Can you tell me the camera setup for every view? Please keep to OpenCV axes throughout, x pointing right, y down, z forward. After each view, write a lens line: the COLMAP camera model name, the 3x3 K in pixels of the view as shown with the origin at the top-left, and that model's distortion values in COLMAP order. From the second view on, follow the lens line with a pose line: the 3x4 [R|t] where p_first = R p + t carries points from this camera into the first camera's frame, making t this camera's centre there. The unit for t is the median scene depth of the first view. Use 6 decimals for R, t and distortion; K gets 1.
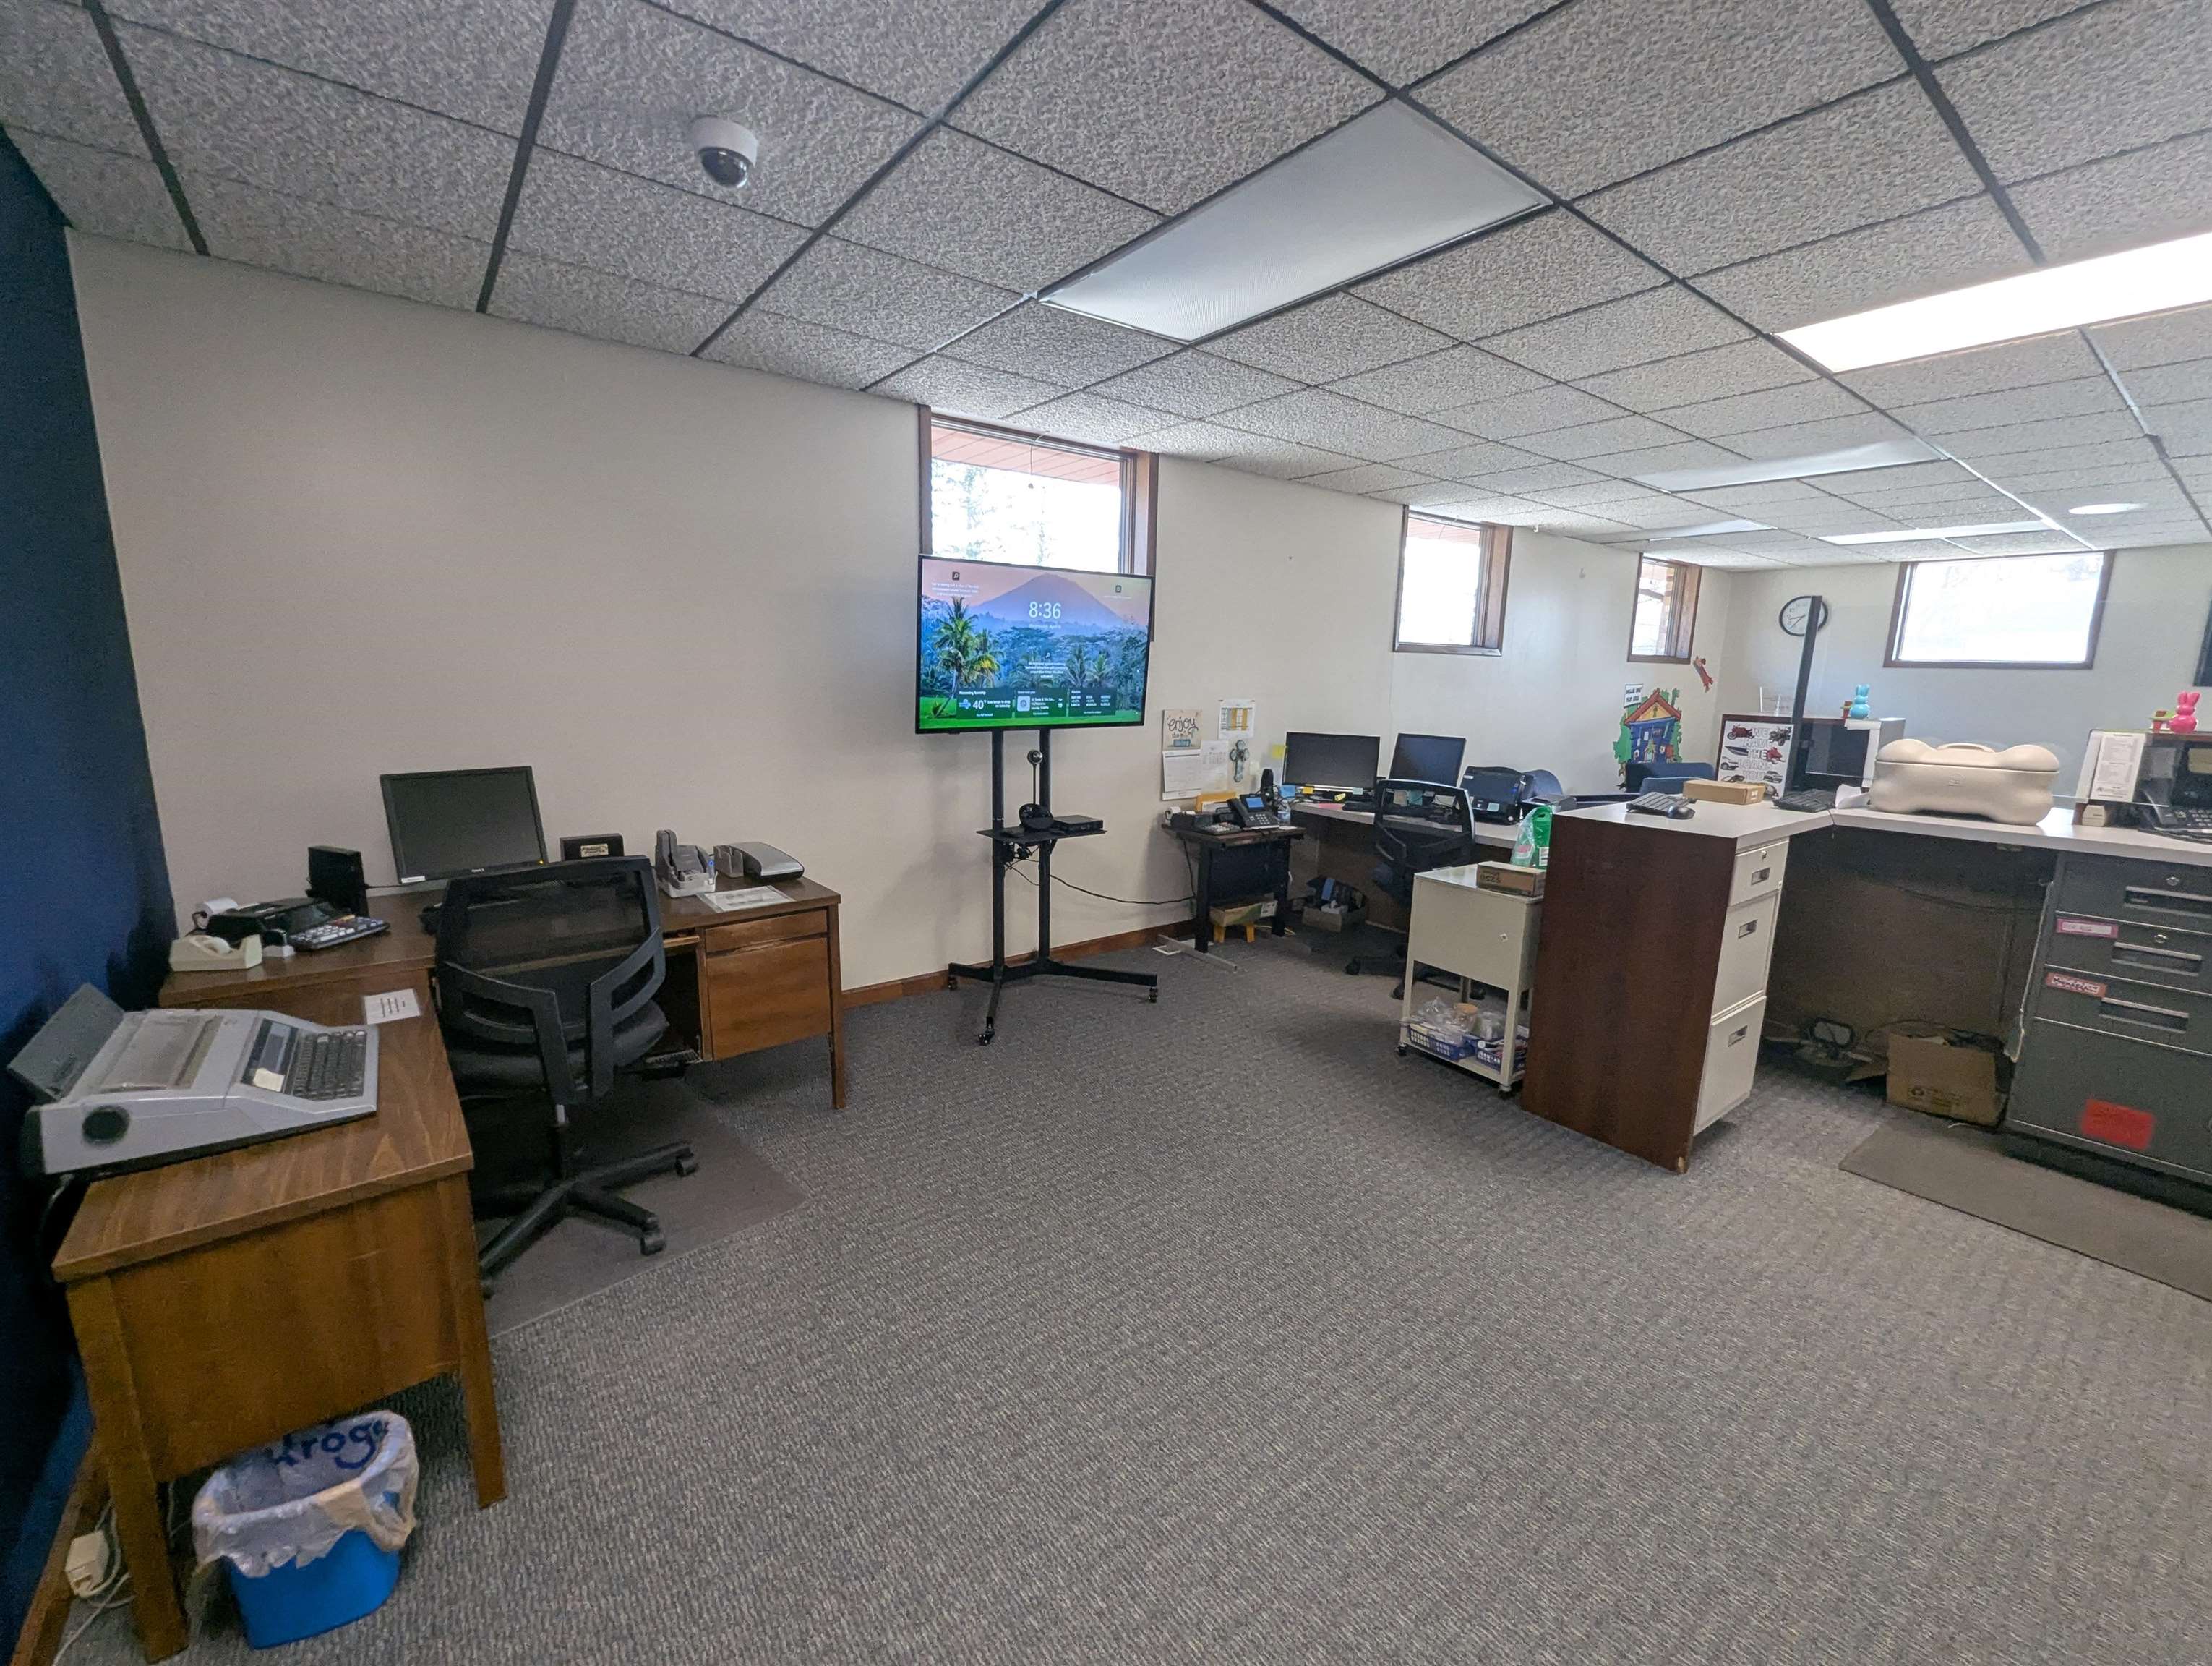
lens RADIAL K [[916.0, 0, 1106.0], [0, 916.0, 833.0], [0, 0, 1]] dist [0.003470, -0.003151]
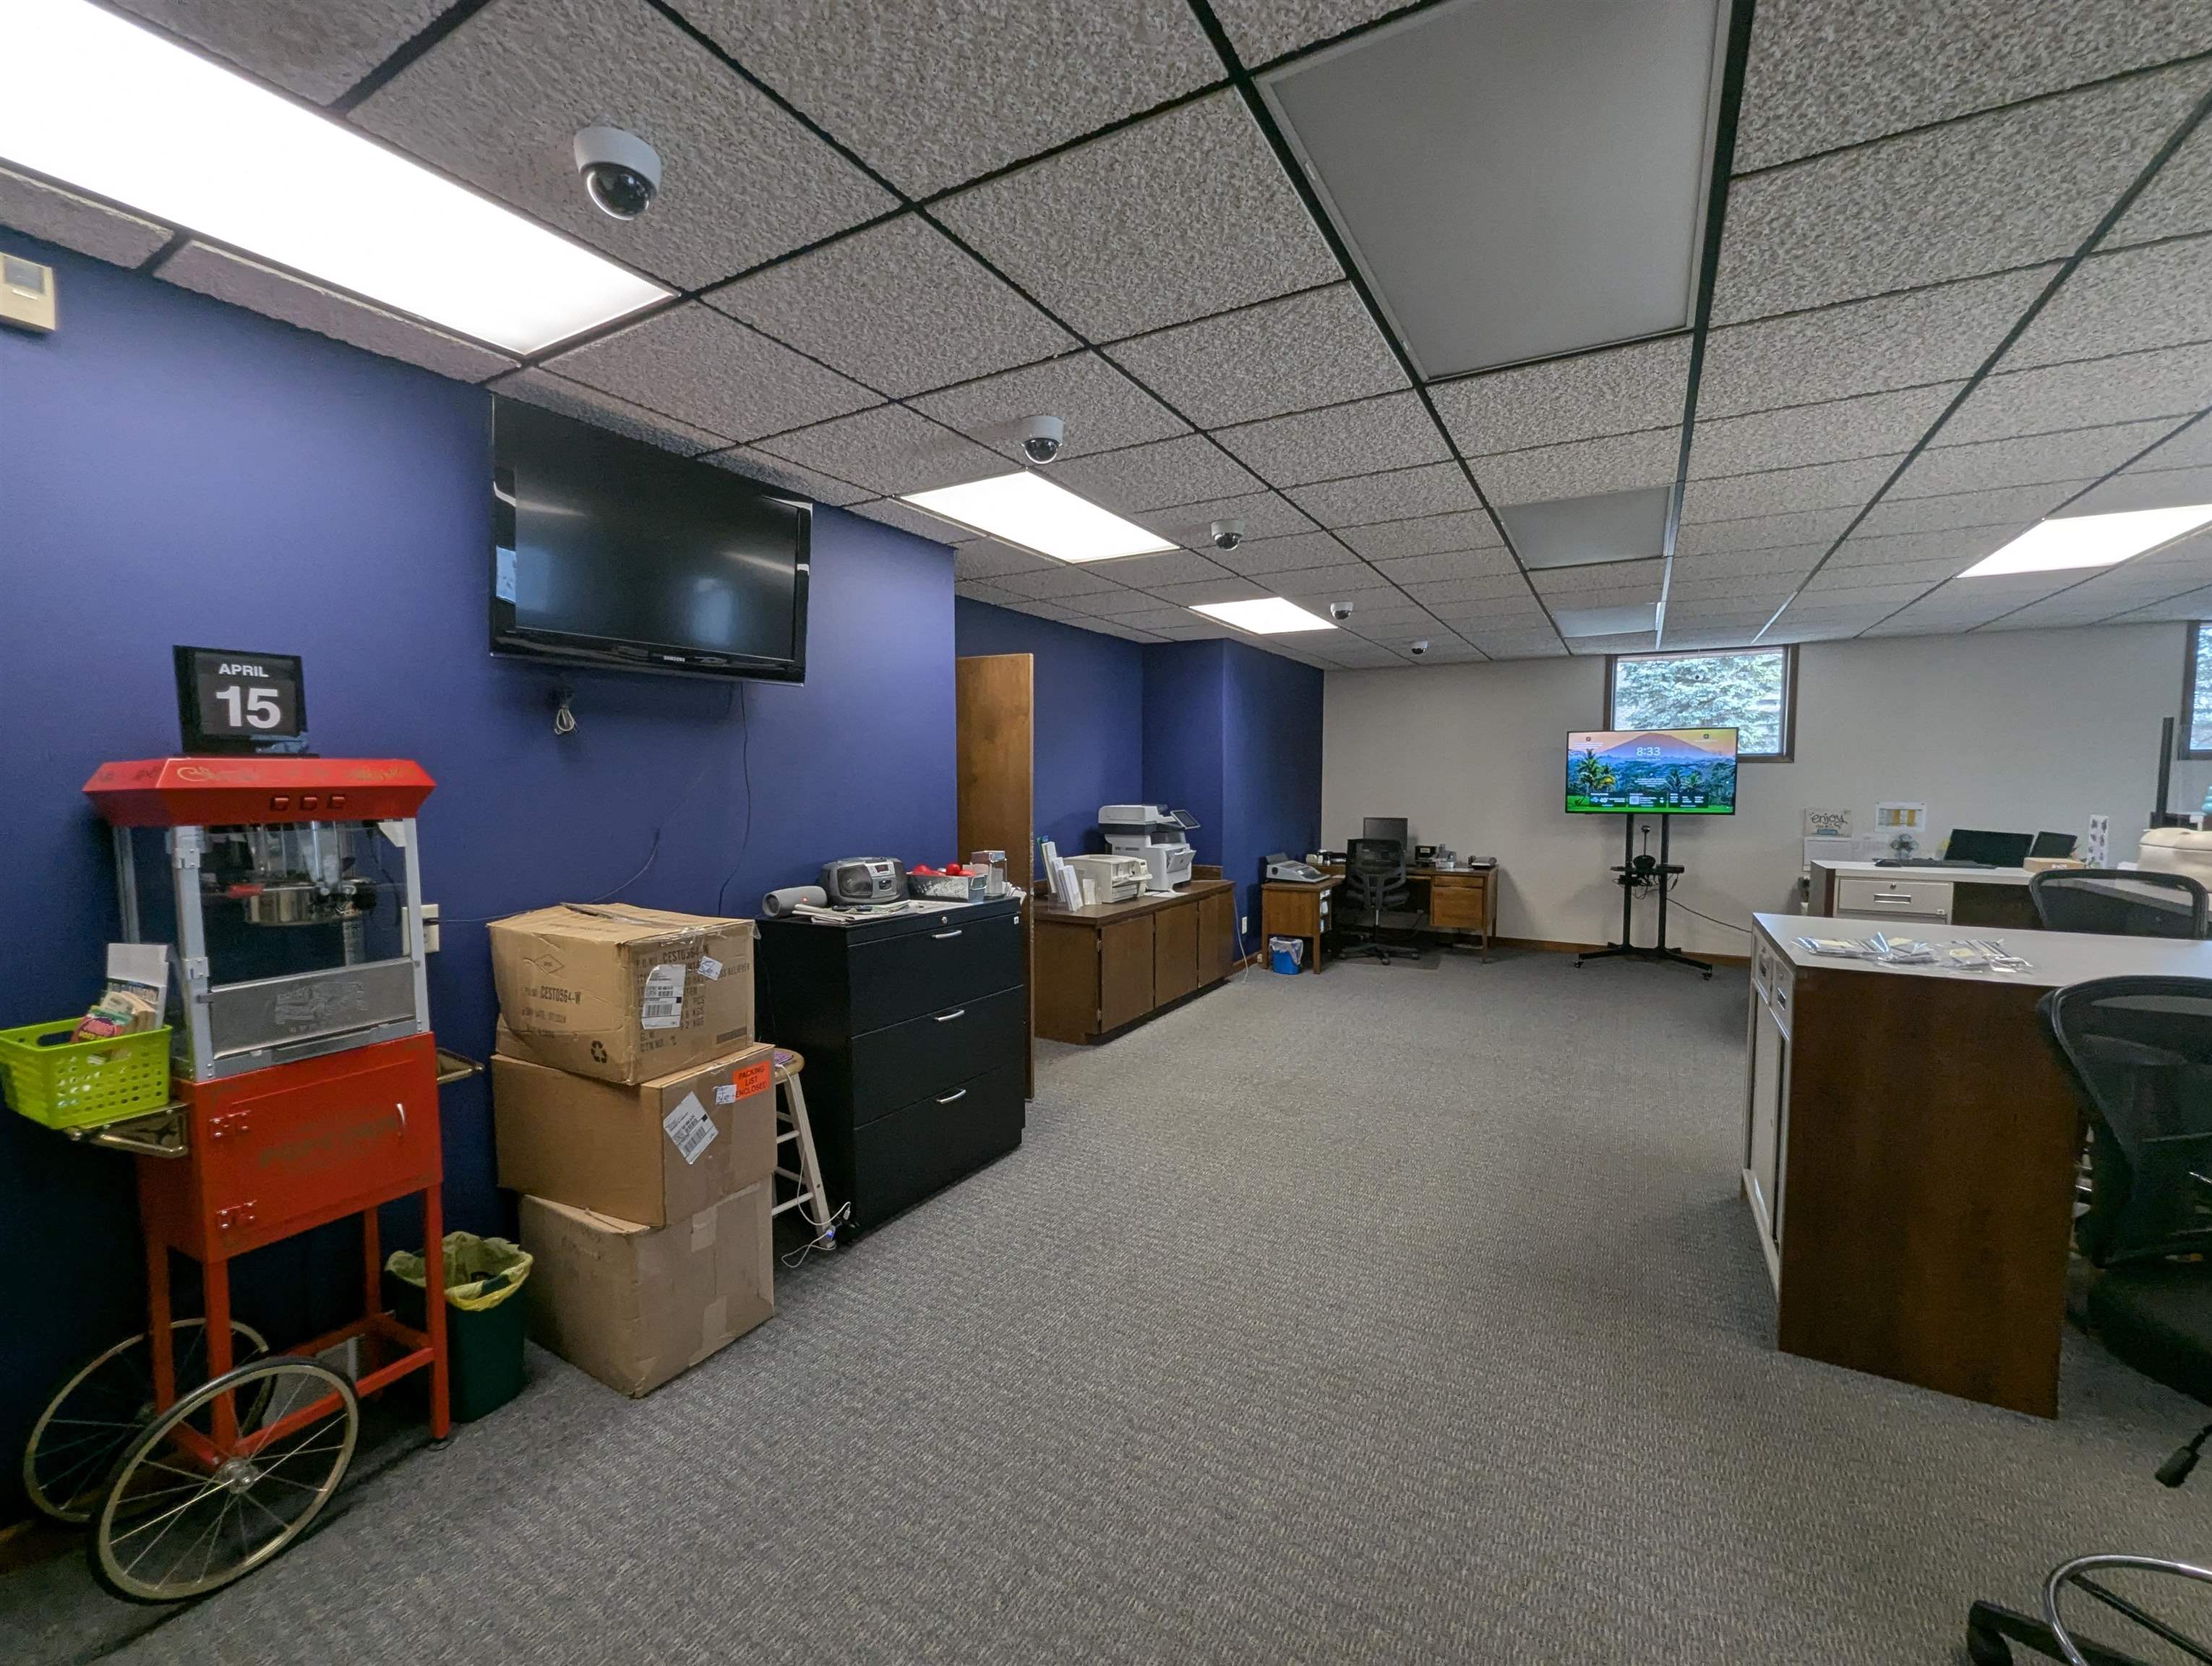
lens RADIAL K [[916.0, 0, 1106.0], [0, 916.0, 833.0], [0, 0, 1]] dist [0.003470, -0.003151]
pose [[0.381137, 0.039722, -0.923665, 1.288653], [-0.155039, 0.987674, -0.021501, 0.140560], [0.911426, 0.151399, 0.382598, -0.733233]]
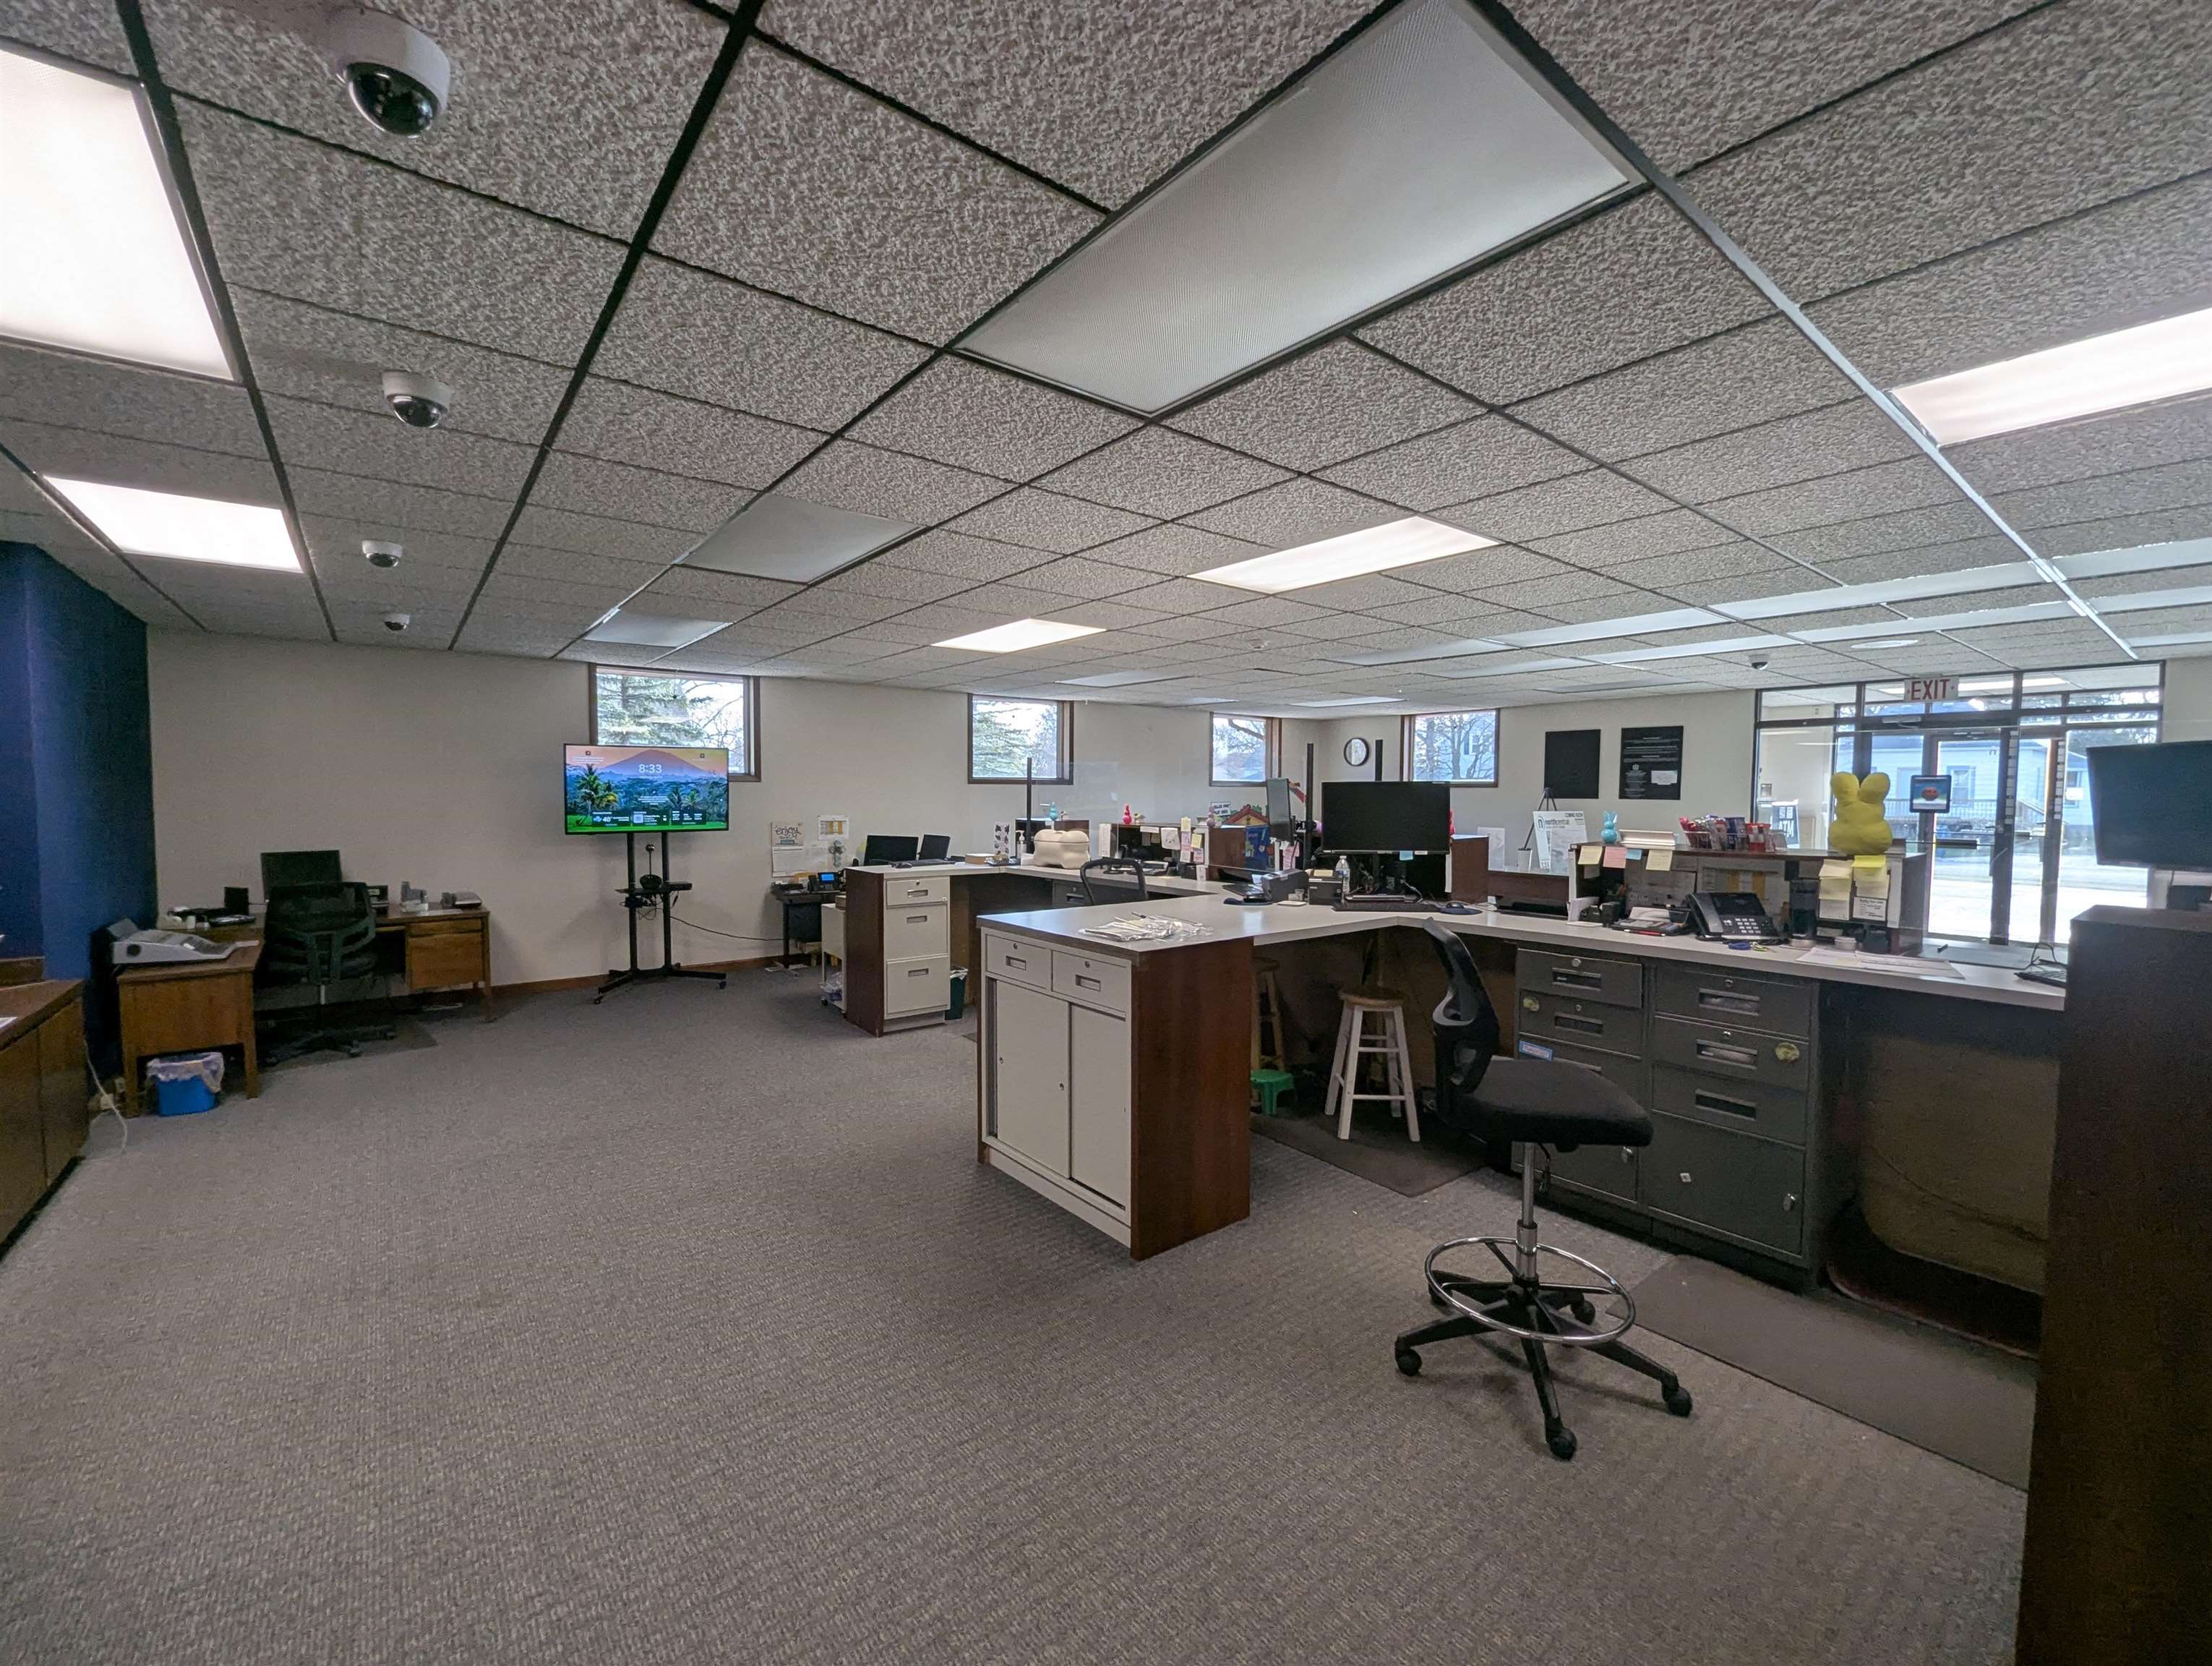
lens RADIAL K [[916.0, 0, 1106.0], [0, 916.0, 833.0], [0, 0, 1]] dist [0.003470, -0.003151]
pose [[0.999857, -0.012879, 0.010967, 0.851102], [0.014209, 0.991229, -0.131386, 0.145650], [-0.009179, 0.131523, 0.991271, -0.845315]]
